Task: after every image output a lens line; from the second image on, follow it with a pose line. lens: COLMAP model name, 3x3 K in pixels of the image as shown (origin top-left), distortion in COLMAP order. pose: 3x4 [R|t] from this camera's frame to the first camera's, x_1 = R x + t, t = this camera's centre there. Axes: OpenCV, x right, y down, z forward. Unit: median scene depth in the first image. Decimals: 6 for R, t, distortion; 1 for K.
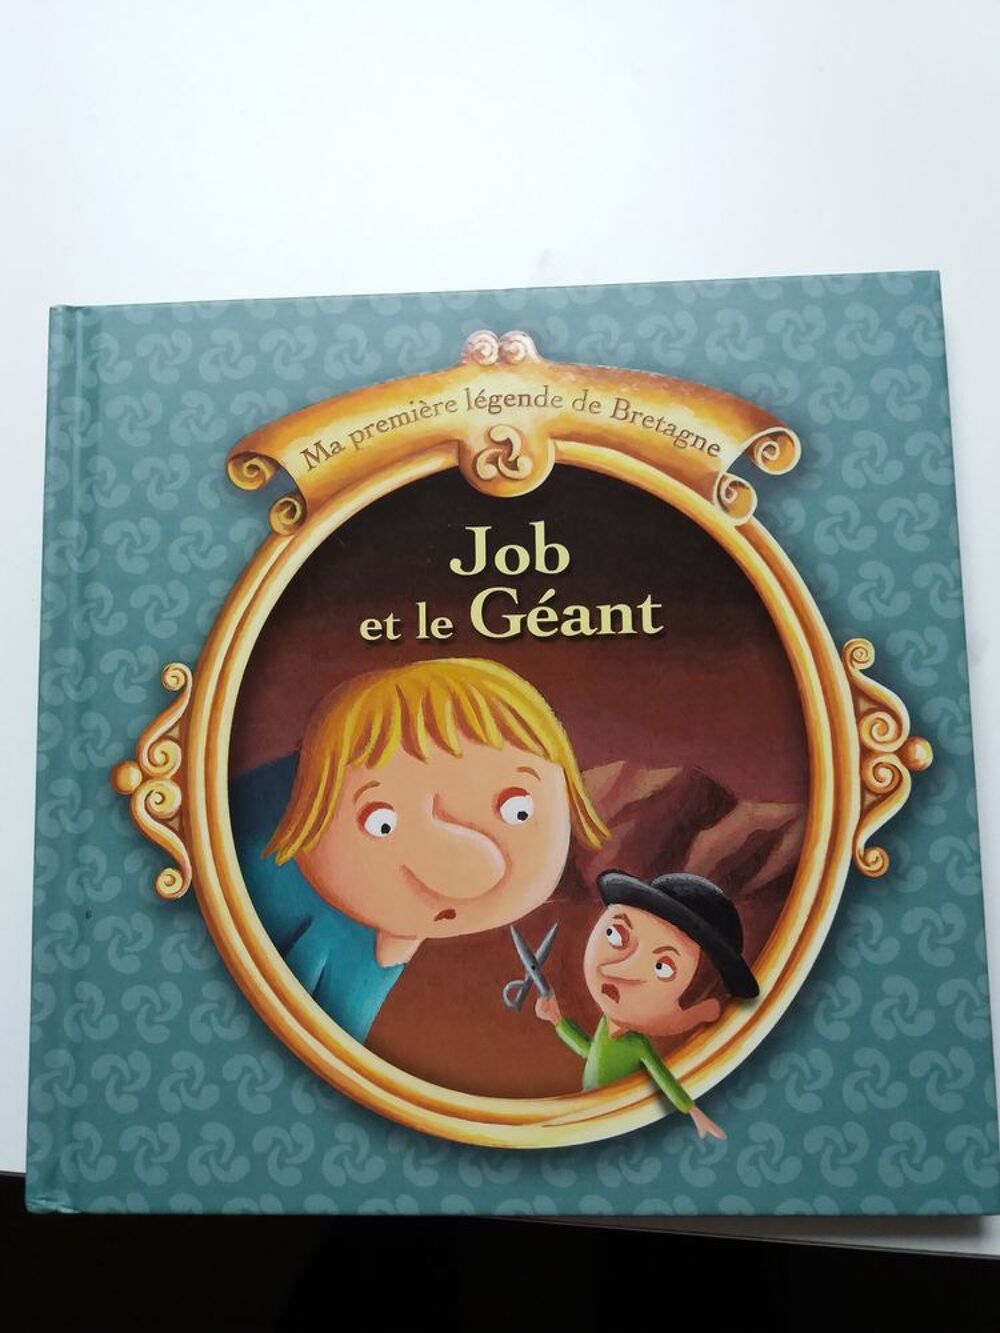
lens RADIAL K [[1113.8, 0, 504.5], [0, 1113.8, 668.2], [0, 0, 1]] dist [0.007844, -0.009399]
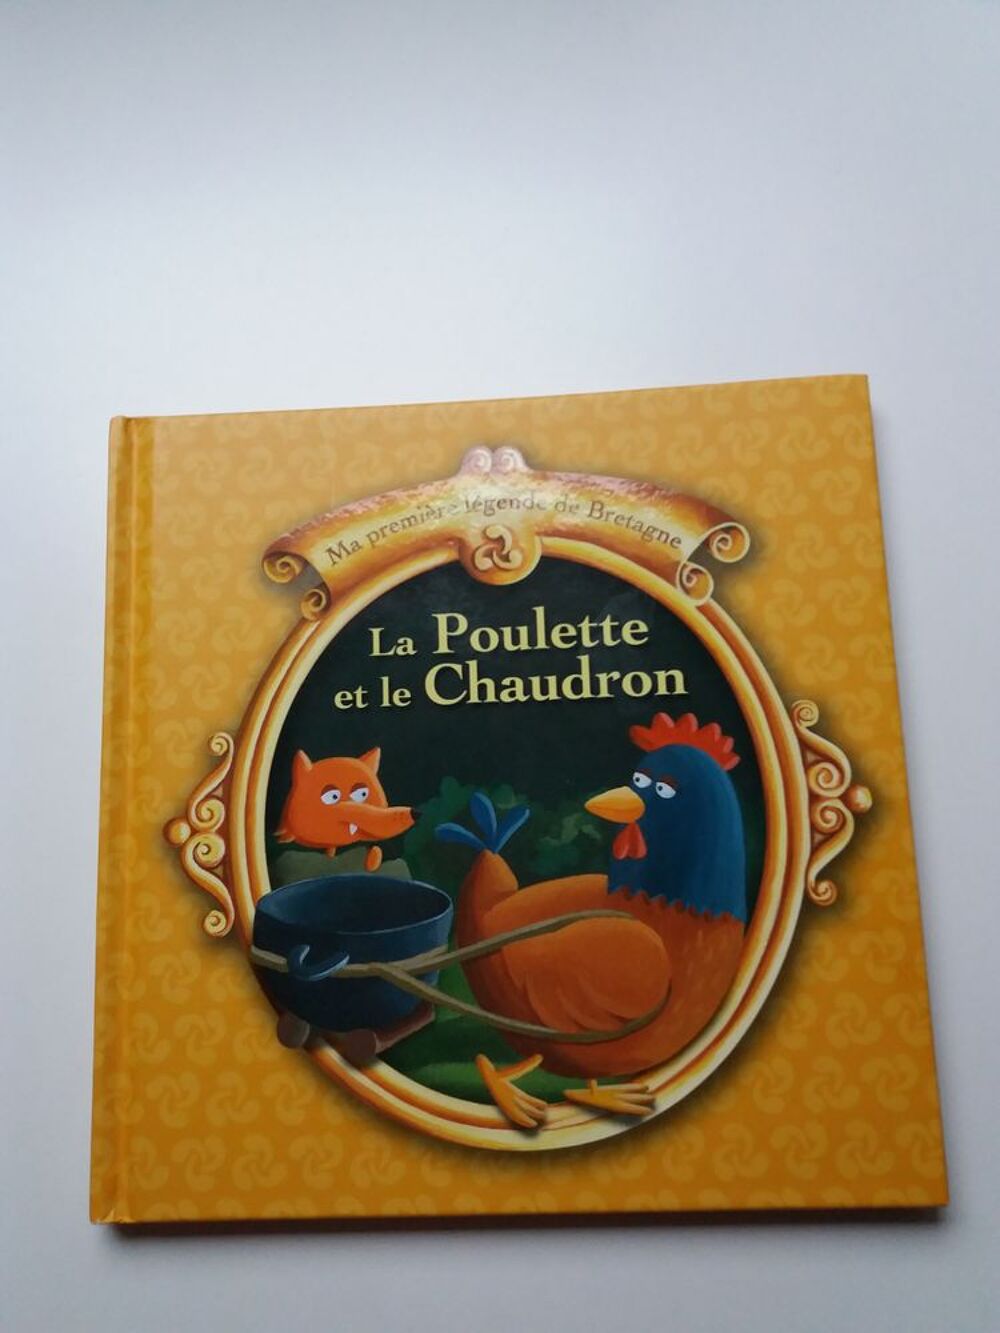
lens RADIAL K [[1089.2, 0, 508.3], [0, 1089.2, 664.9], [0, 0, 1]] dist [0.086870, -0.169929]
pose [[0.999805, -0.018882, 0.005733, 0.001473], [0.019227, 0.997526, -0.067616, 0.008426], [-0.004442, 0.067713, 0.997695, -0.147573]]
